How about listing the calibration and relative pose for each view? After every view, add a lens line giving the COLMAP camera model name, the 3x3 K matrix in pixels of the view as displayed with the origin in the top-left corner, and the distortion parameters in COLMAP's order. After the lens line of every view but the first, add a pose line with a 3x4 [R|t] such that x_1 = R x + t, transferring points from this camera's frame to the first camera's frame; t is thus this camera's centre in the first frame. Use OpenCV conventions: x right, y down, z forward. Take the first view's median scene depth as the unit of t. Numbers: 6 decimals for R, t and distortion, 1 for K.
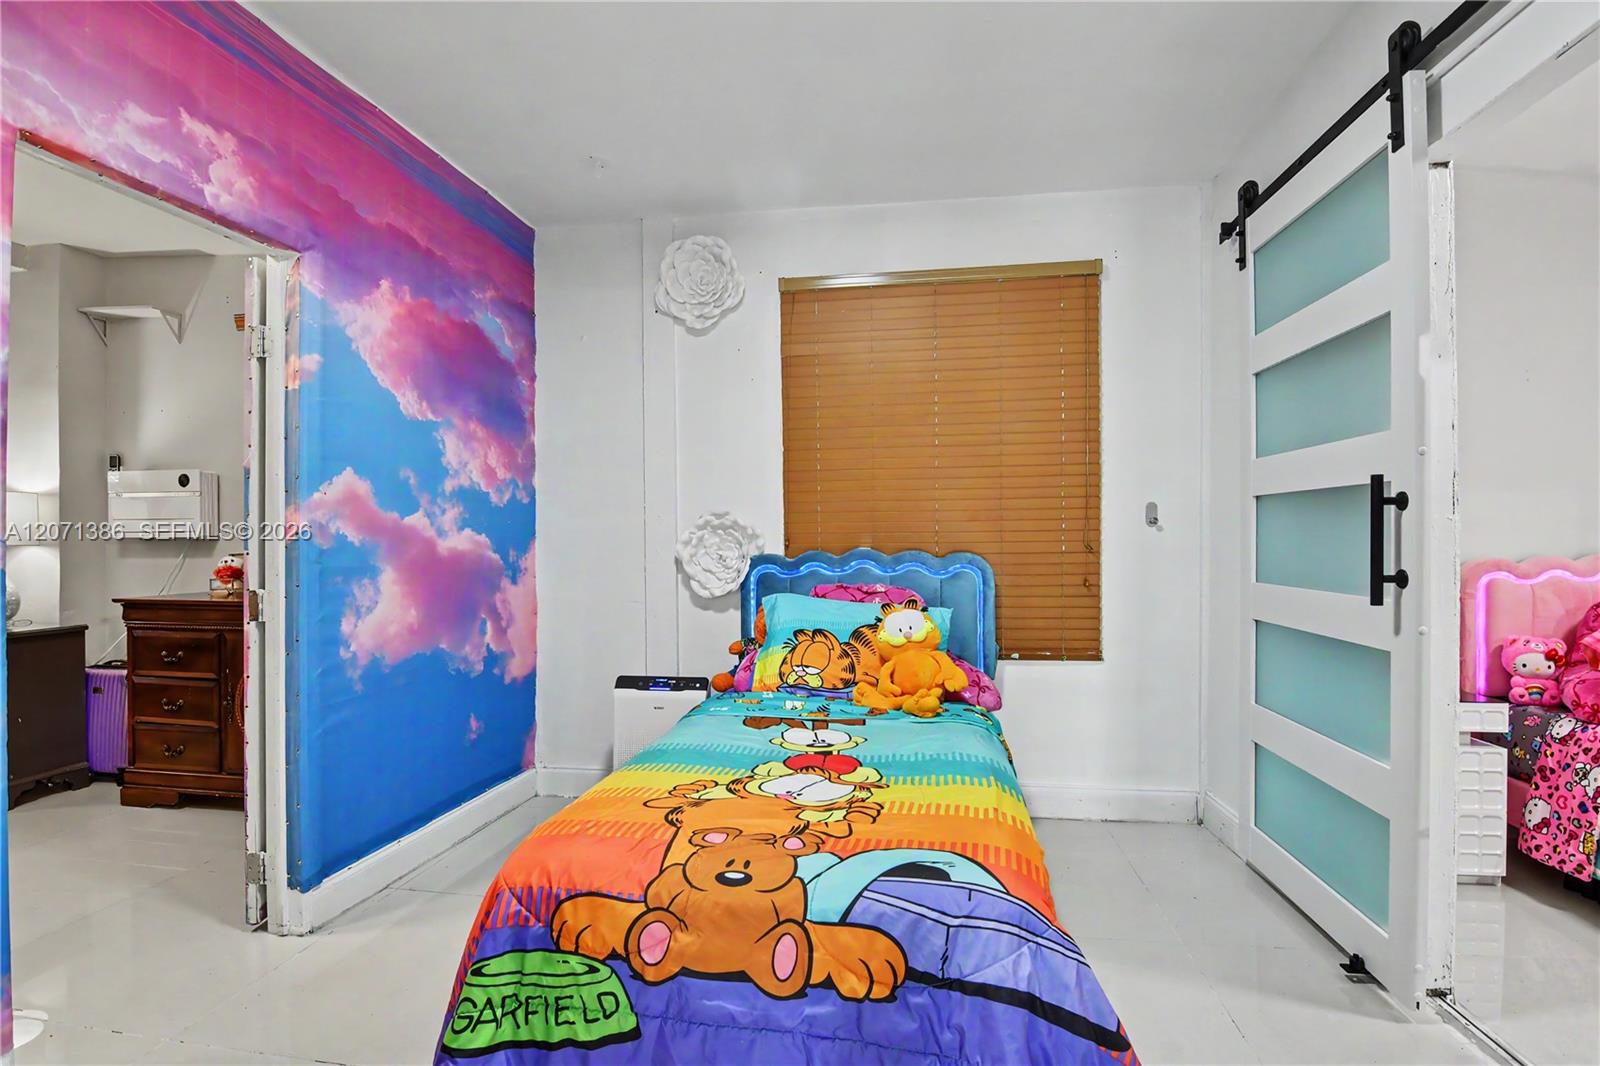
lens RADIAL K [[807.9, 0, 816.8], [0, 807.9, 534.9], [0, 0, 1]] dist [-0.018149, -0.004005]
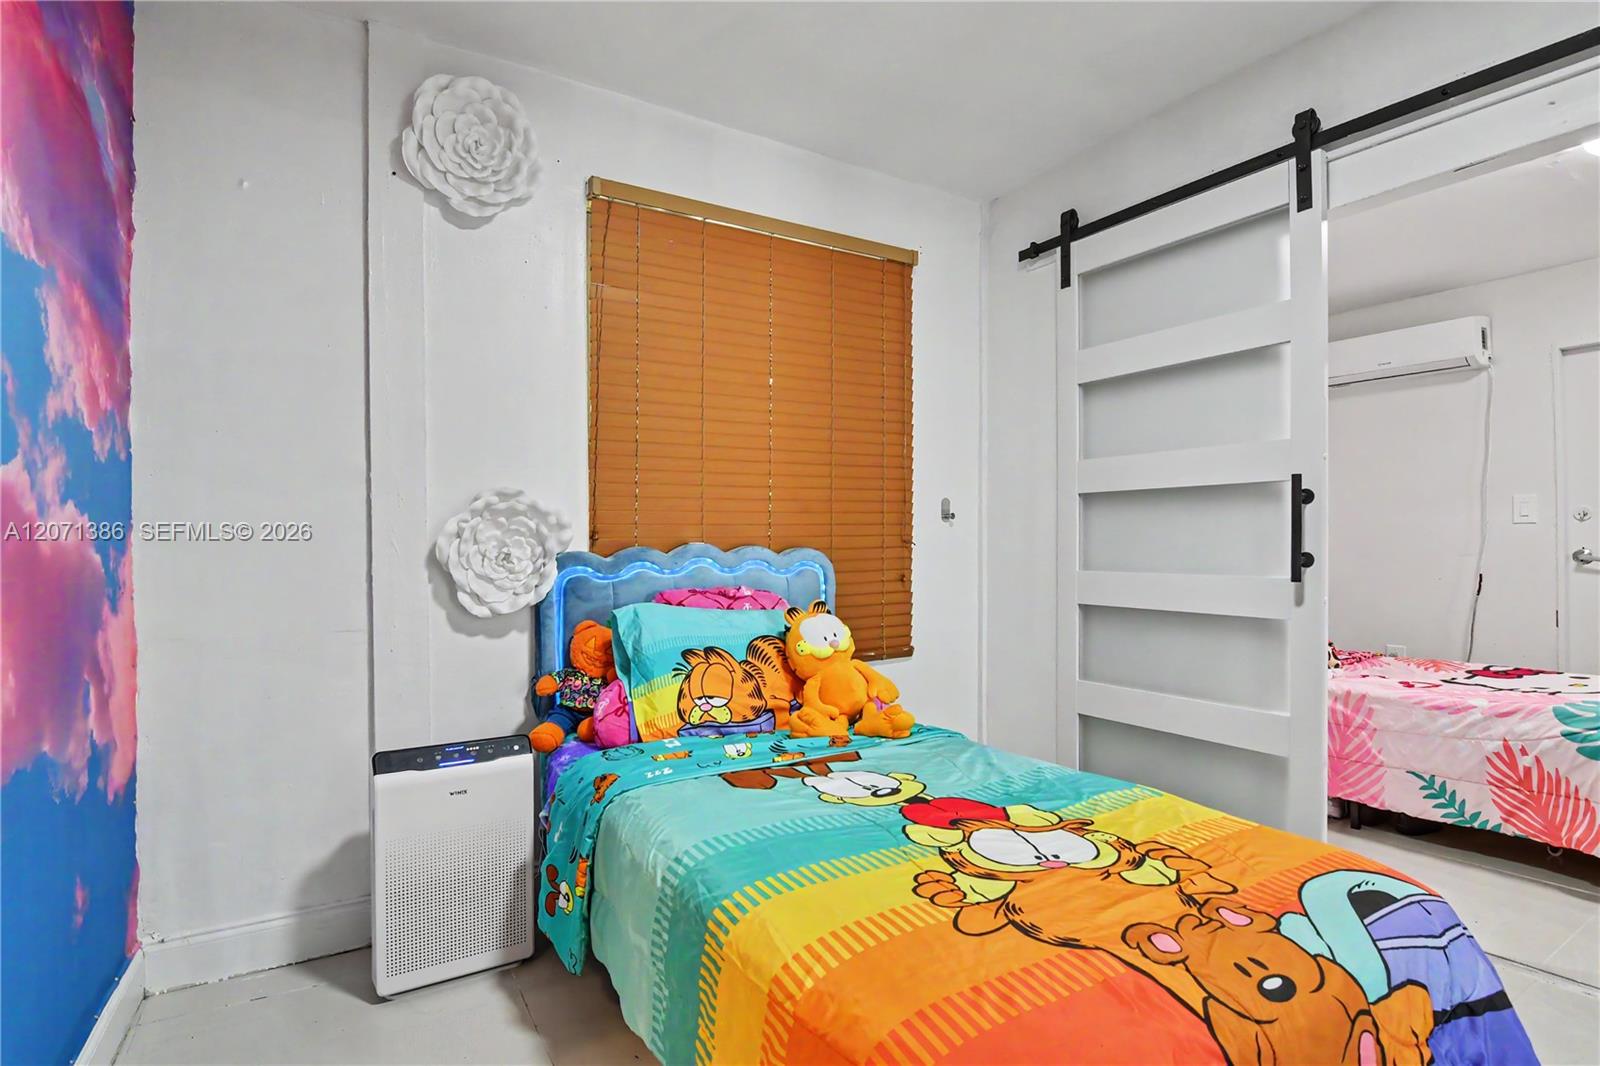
lens RADIAL K [[807.9, 0, 801.6], [0, 807.9, 542.4], [0, 0, 1]] dist [-0.018149, -0.004005]
pose [[0.761274, 0.000327, 0.648431, -0.428922], [0.000283, 1.000000, -0.000836, 0.018541], [-0.648431, 0.000820, 0.761273, 0.363615]]
